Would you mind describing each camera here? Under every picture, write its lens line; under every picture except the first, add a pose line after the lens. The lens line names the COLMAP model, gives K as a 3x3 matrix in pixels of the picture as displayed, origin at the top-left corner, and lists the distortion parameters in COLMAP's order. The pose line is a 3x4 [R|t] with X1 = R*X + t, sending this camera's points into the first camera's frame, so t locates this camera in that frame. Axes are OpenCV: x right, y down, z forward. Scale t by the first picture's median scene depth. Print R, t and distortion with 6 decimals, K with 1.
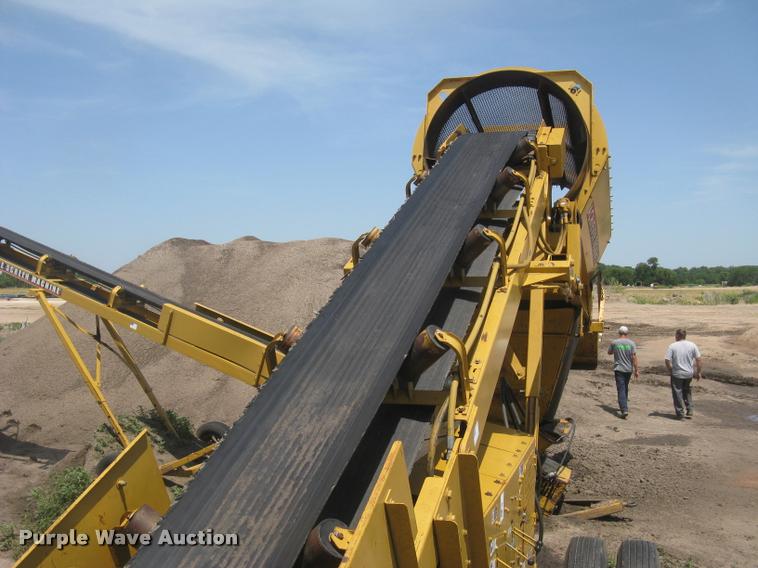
lens RADIAL K [[769.7, 0, 375.0], [0, 769.7, 309.9], [0, 0, 1]] dist [-0.195708, 0.210038]
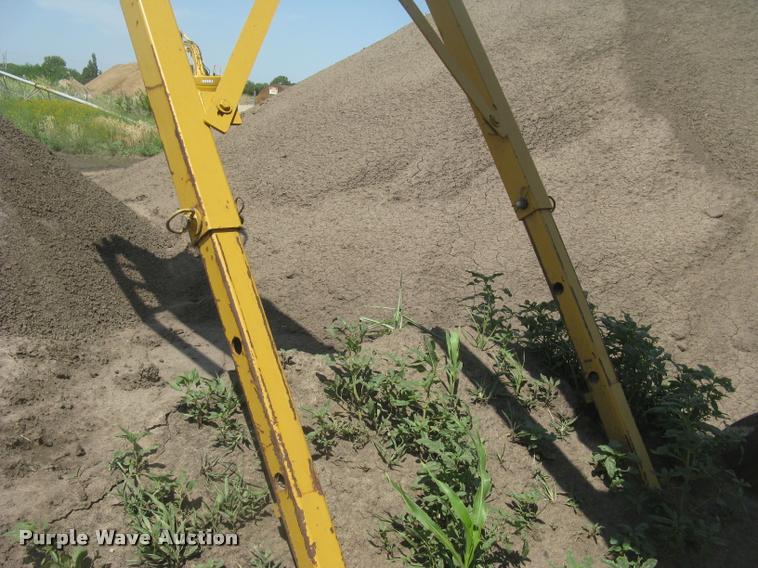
lens RADIAL K [[769.7, 0, 375.0], [0, 769.7, 309.9], [0, 0, 1]] dist [-0.195708, 0.210038]
pose [[0.879965, 0.195306, -0.433033, -0.198237], [-0.101258, 0.967741, 0.230705, 0.073546], [0.464122, -0.159164, 0.871354, 0.649610]]
